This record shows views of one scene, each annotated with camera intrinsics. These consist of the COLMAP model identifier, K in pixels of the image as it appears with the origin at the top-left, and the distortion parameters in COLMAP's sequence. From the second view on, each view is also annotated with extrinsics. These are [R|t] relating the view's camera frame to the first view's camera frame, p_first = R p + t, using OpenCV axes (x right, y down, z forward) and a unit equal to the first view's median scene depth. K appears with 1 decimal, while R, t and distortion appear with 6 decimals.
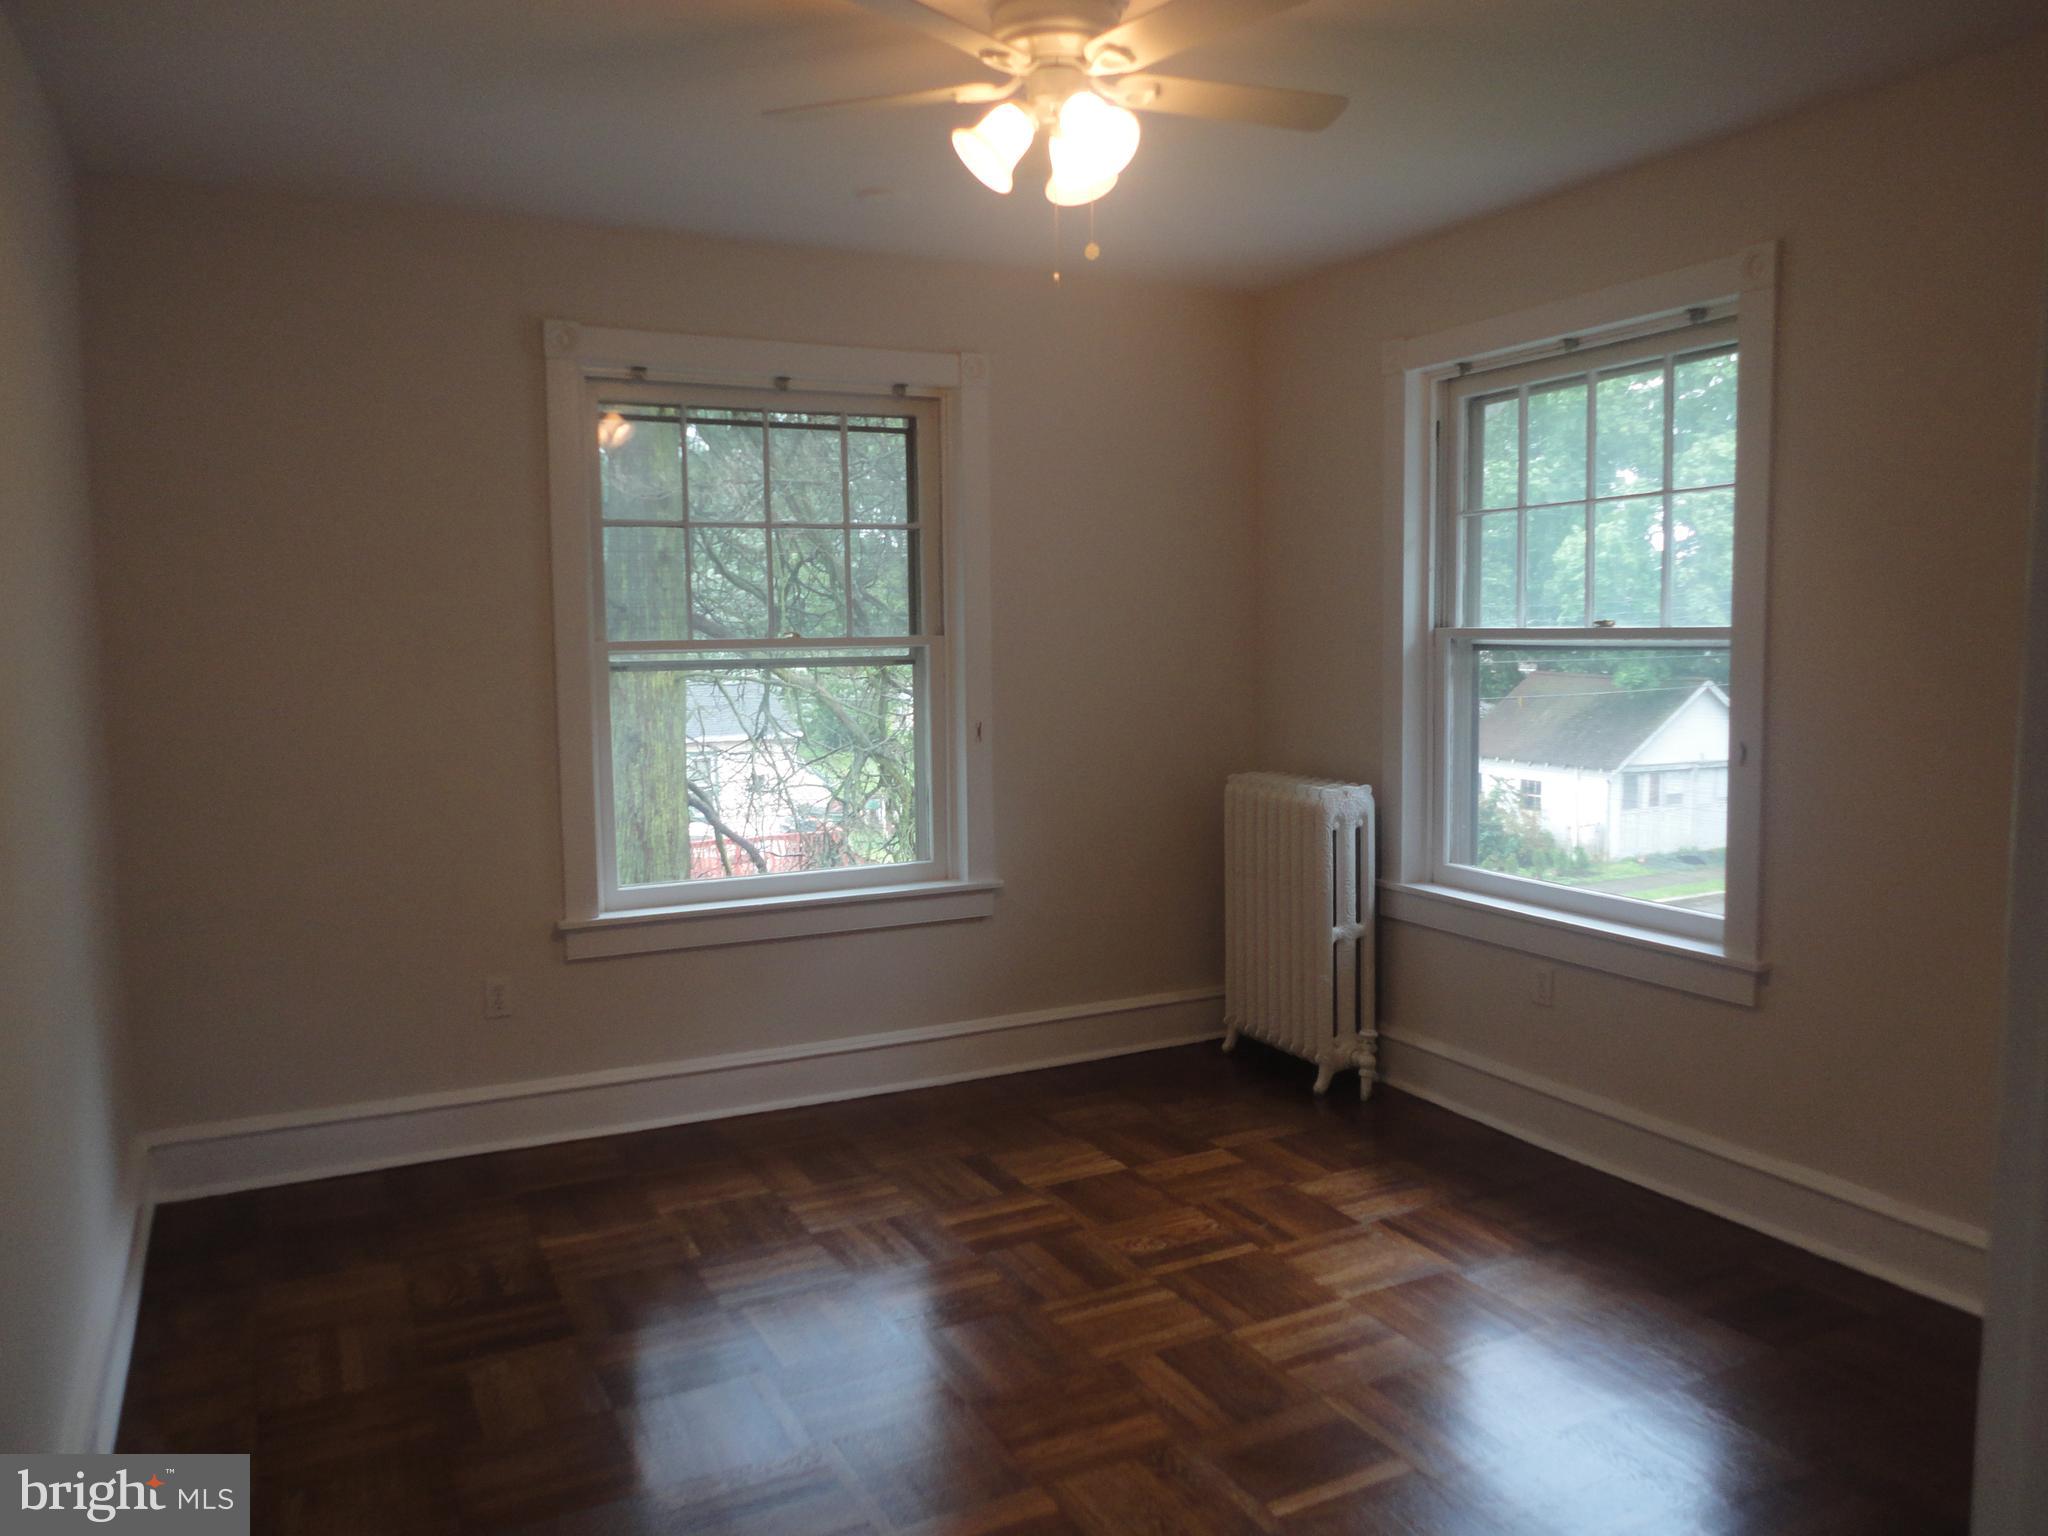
lens RADIAL K [[1489.9, 0, 1034.3], [0, 1489.9, 767.4], [0, 0, 1]] dist [0.006739, 0.007286]
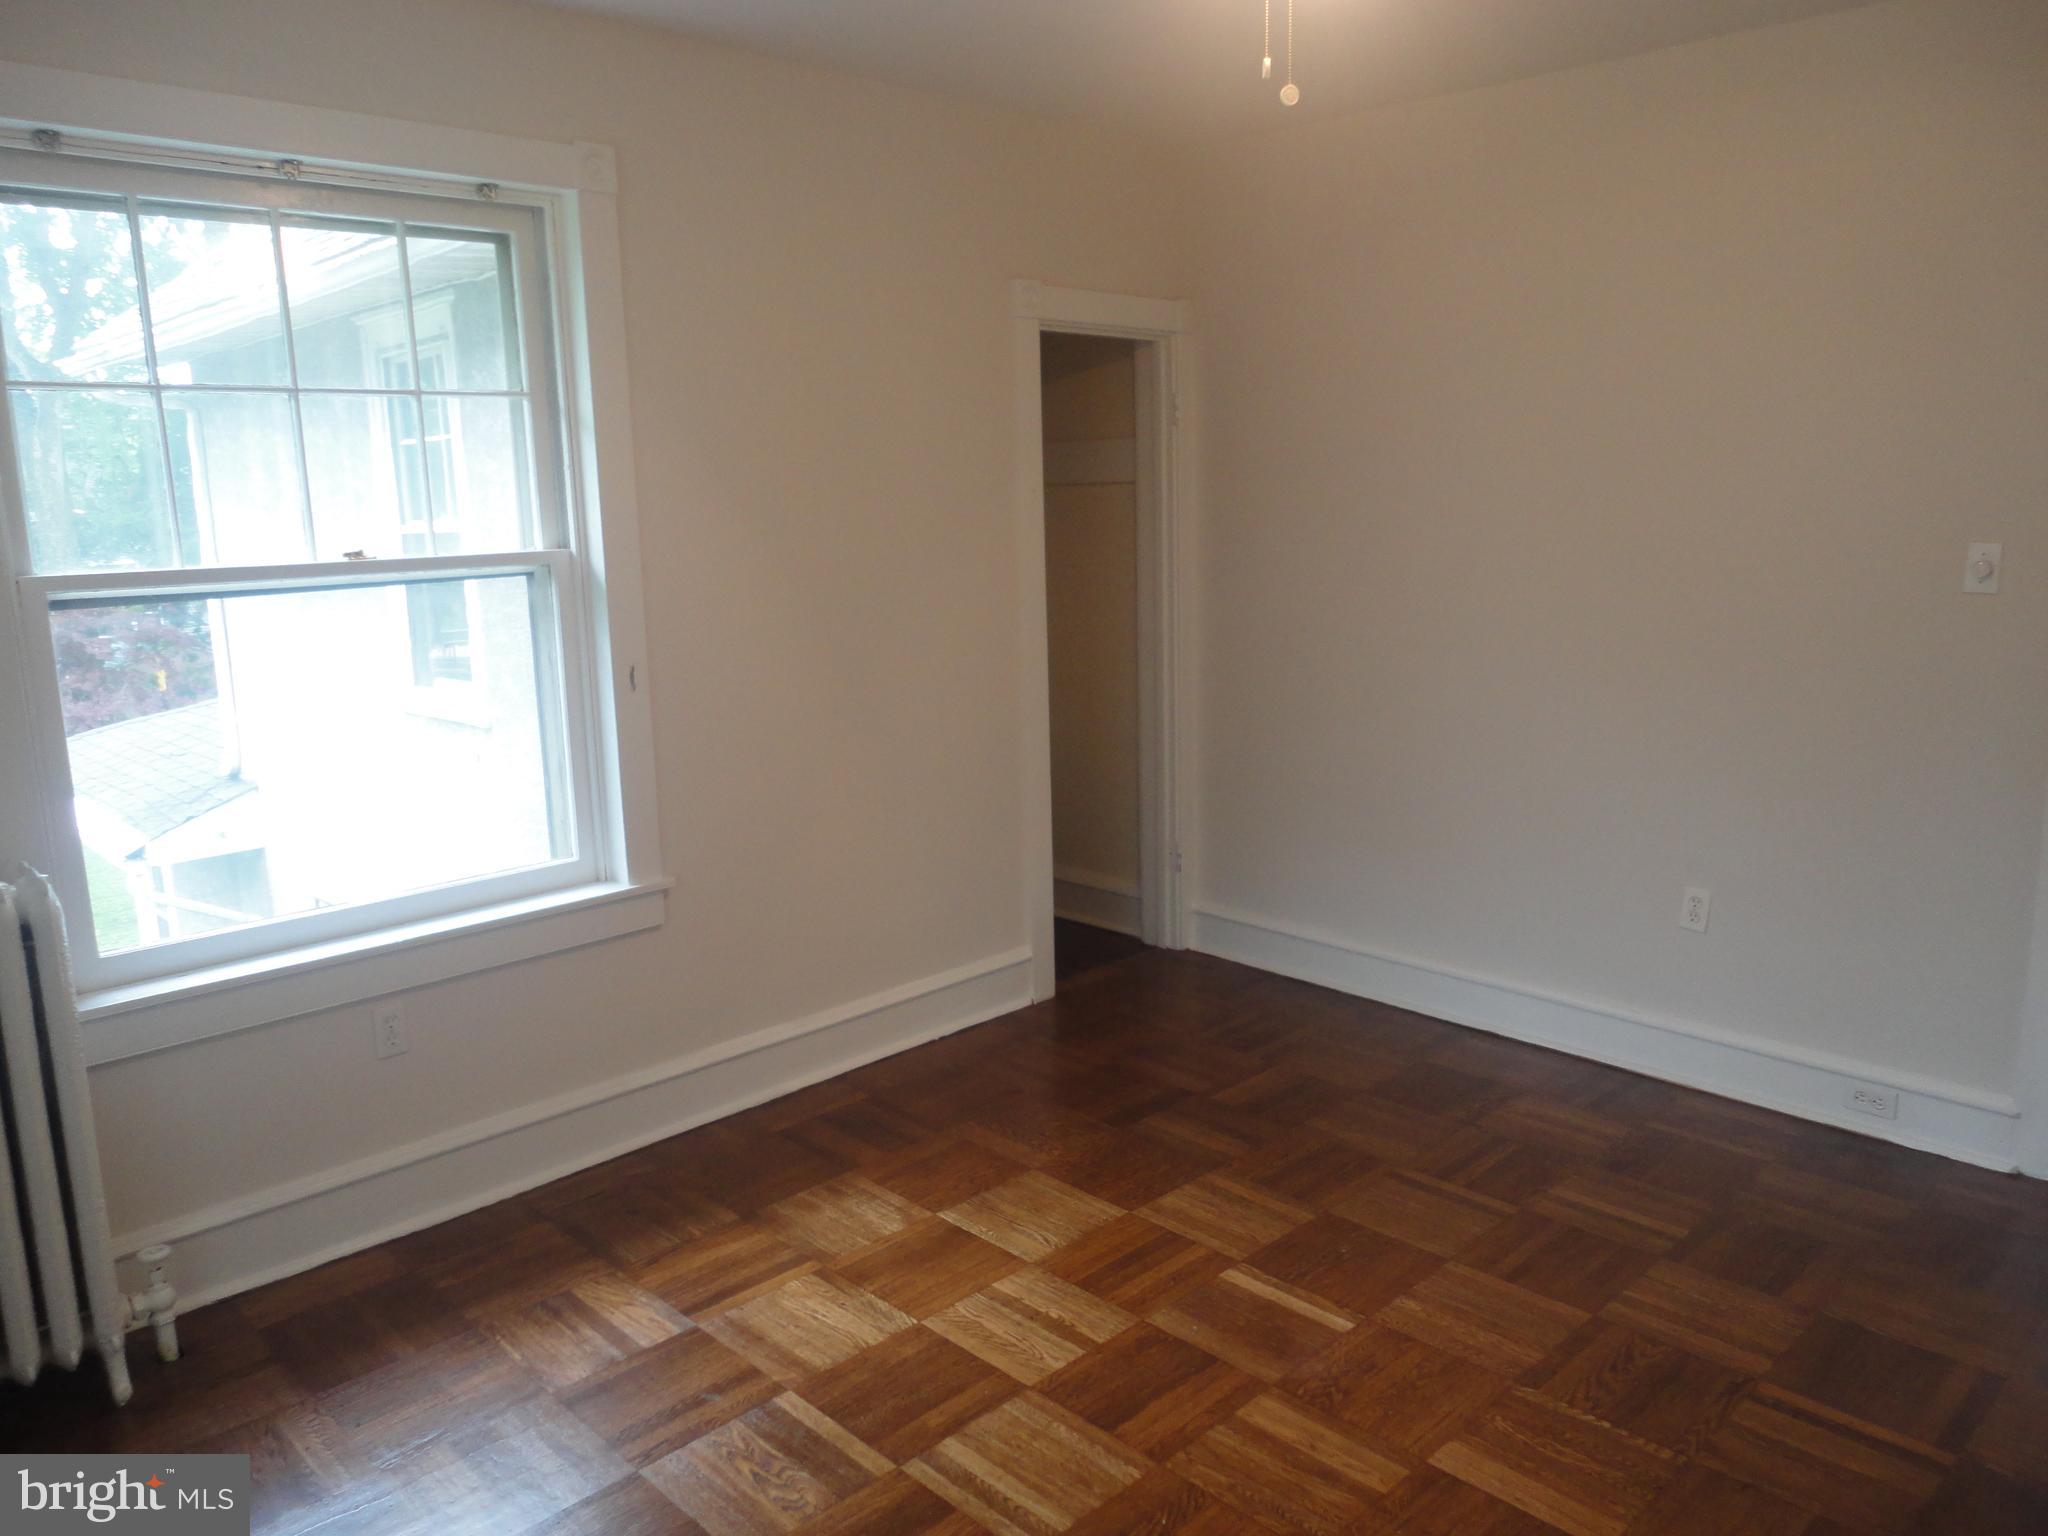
lens RADIAL K [[1489.9, 0, 1022.5], [0, 1489.9, 763.9], [0, 0, 1]] dist [0.006739, 0.007286]
pose [[-0.285133, -0.148208, 0.946960, -0.542836], [0.129622, 0.972934, 0.191303, -0.108624], [-0.949683, 0.177294, -0.258205, 1.034674]]
